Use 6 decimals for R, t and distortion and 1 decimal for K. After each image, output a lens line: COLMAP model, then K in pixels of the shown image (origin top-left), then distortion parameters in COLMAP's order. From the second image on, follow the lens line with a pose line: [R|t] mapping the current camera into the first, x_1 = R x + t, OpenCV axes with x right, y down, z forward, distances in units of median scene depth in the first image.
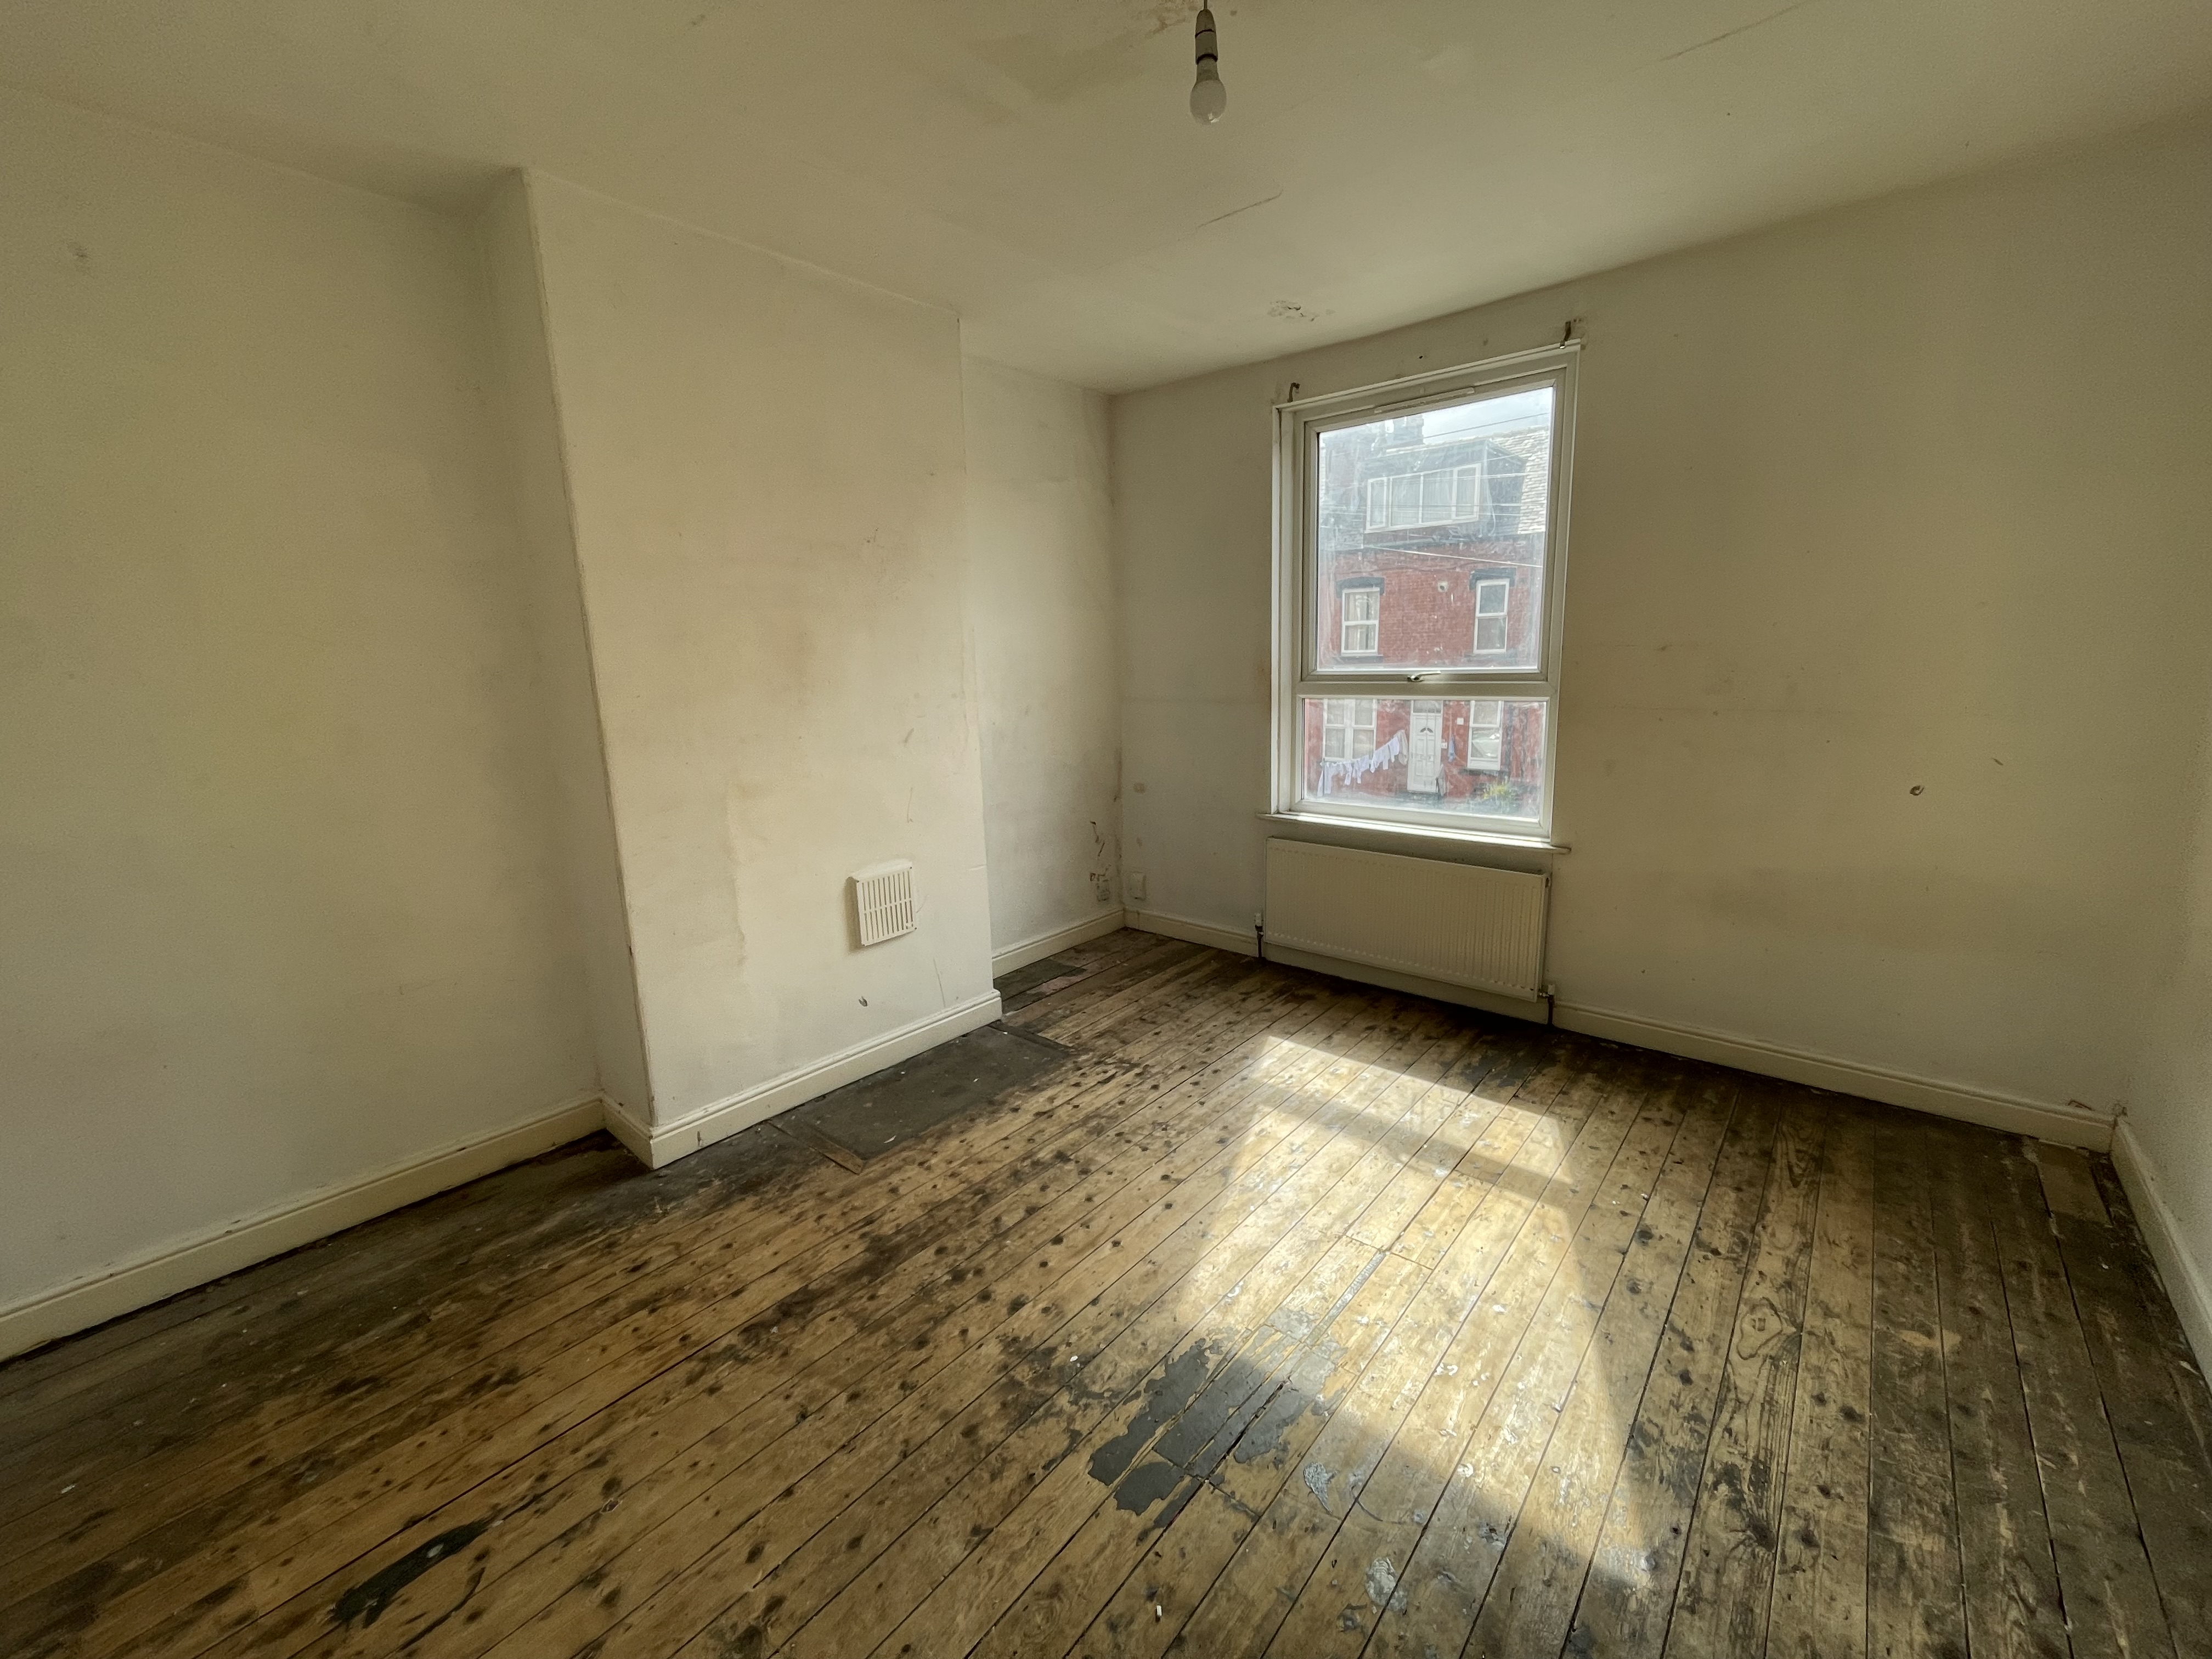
lens RADIAL K [[901.3, 0, 1105.6], [0, 901.3, 826.4], [0, 0, 1]] dist [-0.001300, 0.000491]
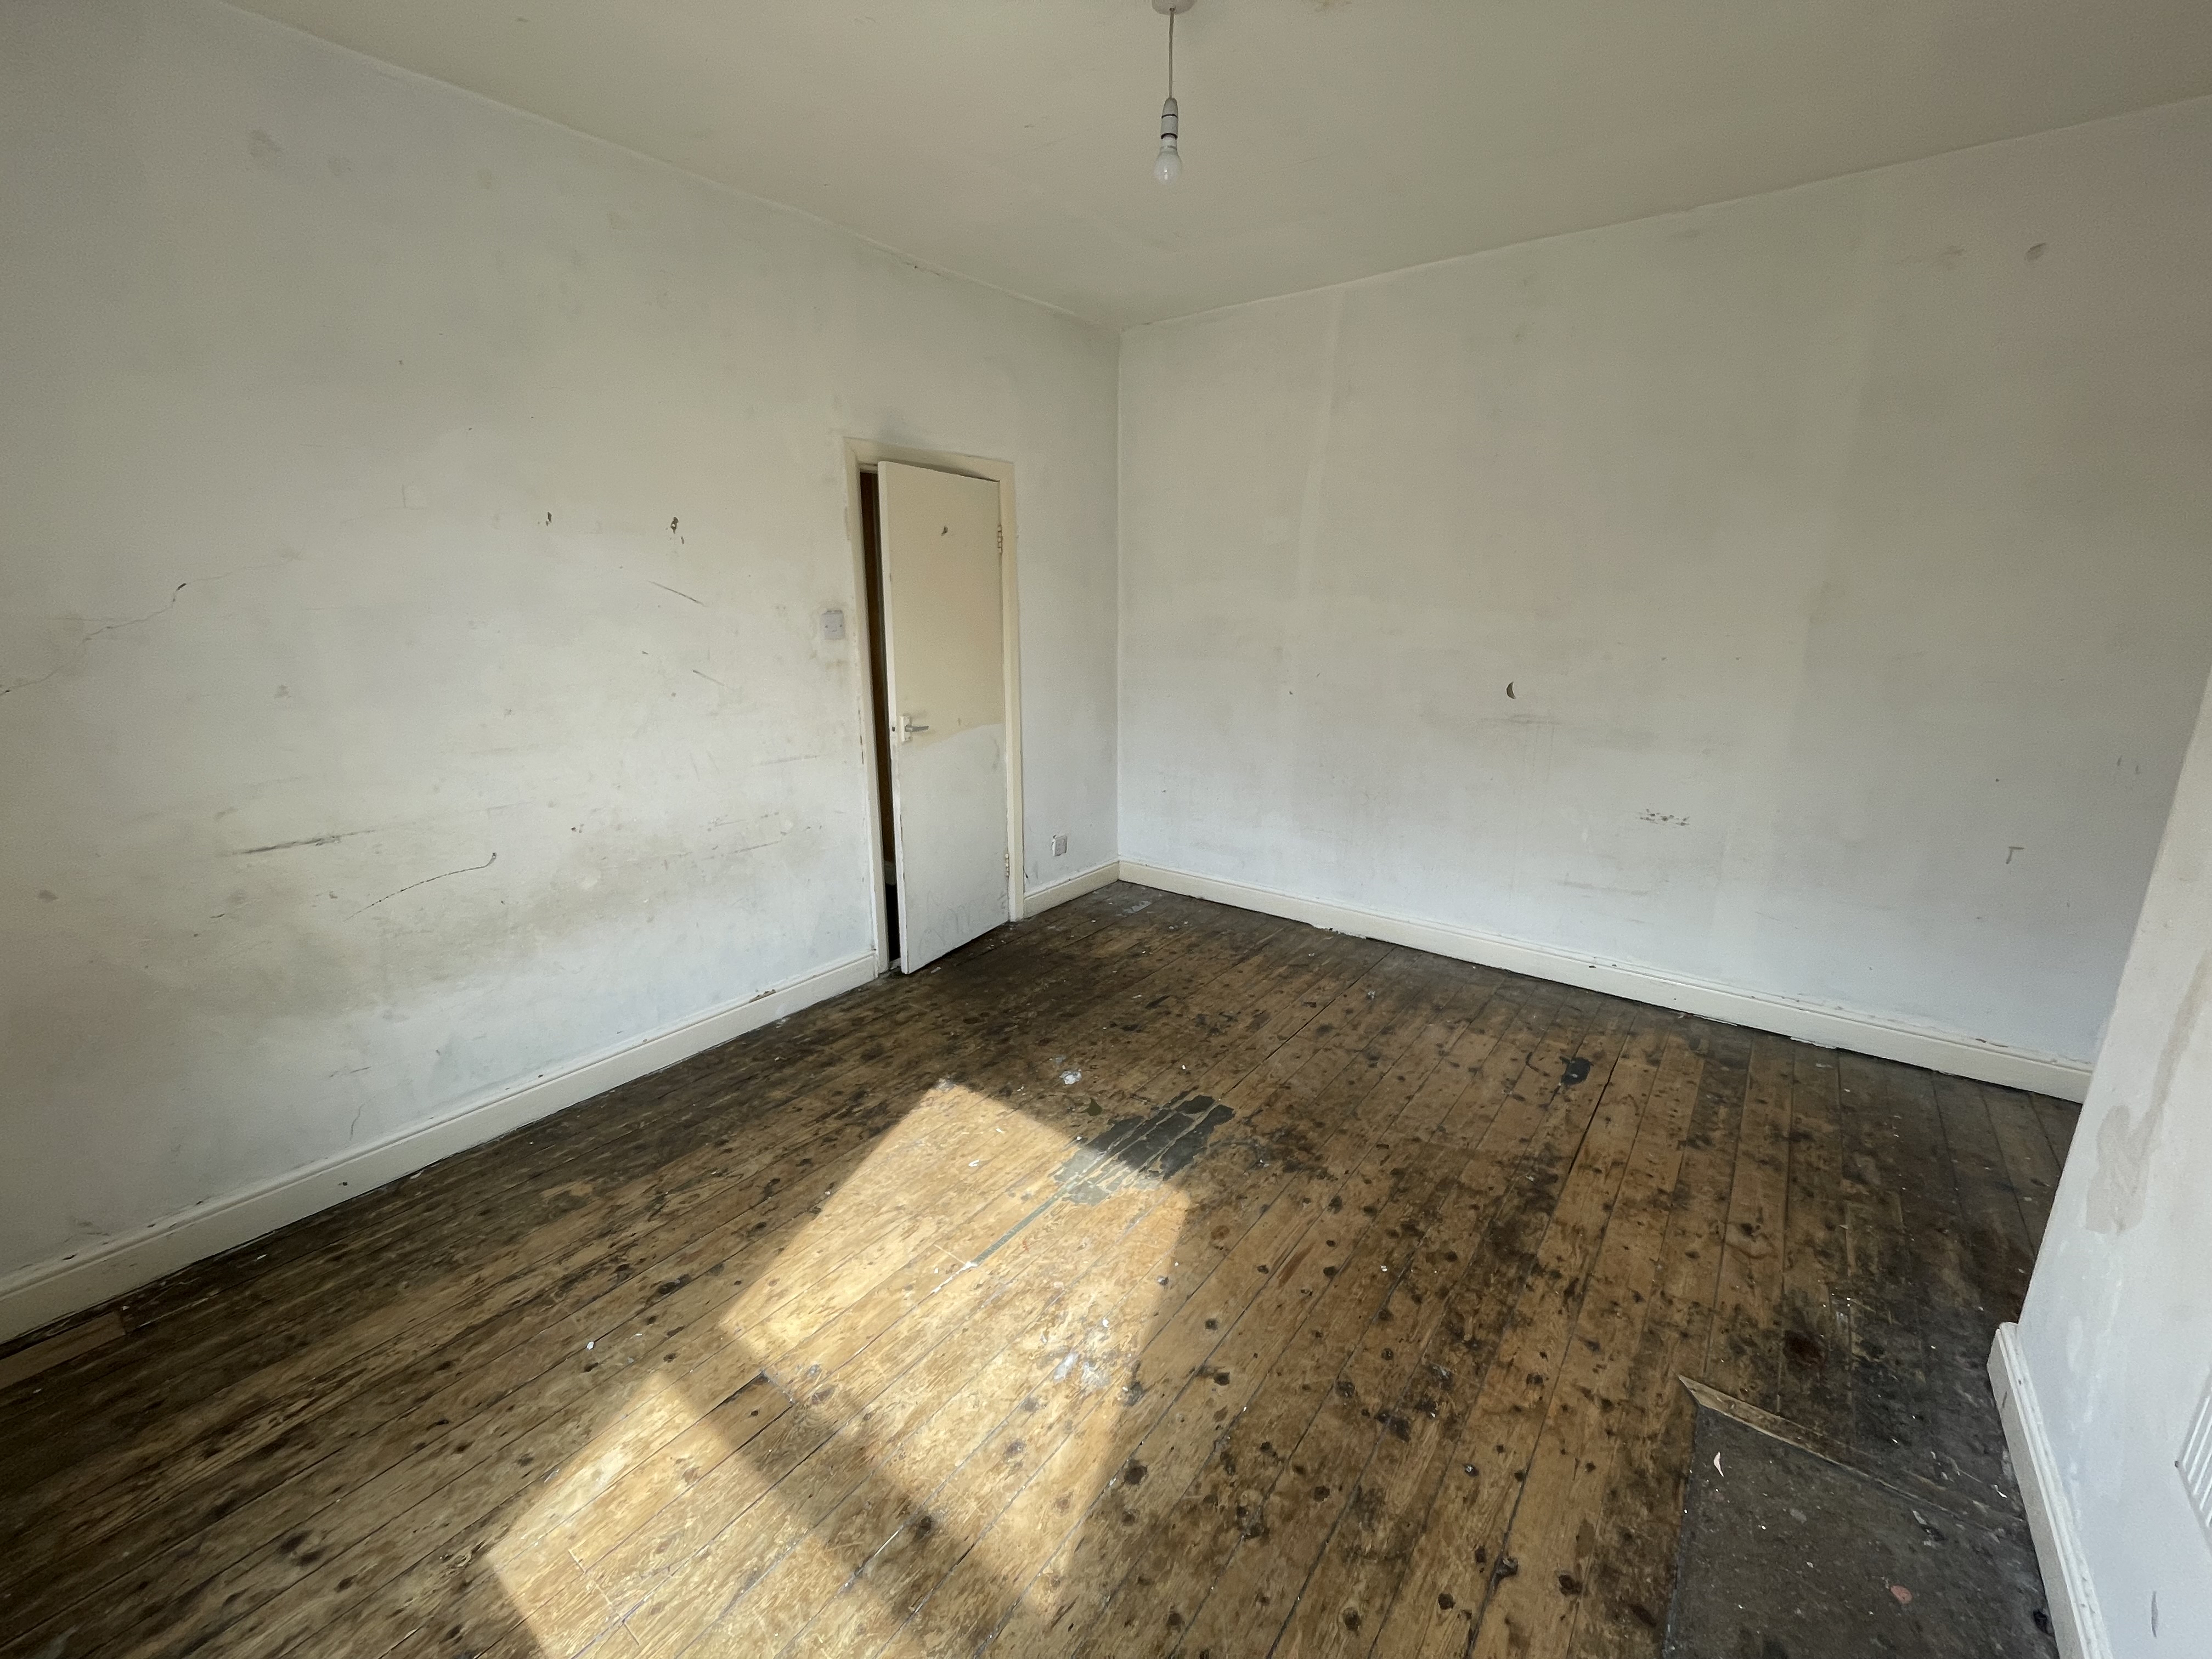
lens RADIAL K [[901.3, 0, 1105.3], [0, 901.3, 825.9], [0, 0, 1]] dist [-0.001300, 0.000491]
pose [[-0.998138, 0.042278, -0.043956, 0.210039], [0.018891, 0.899608, 0.436289, -0.363740], [0.057989, 0.434647, -0.898732, 1.786783]]
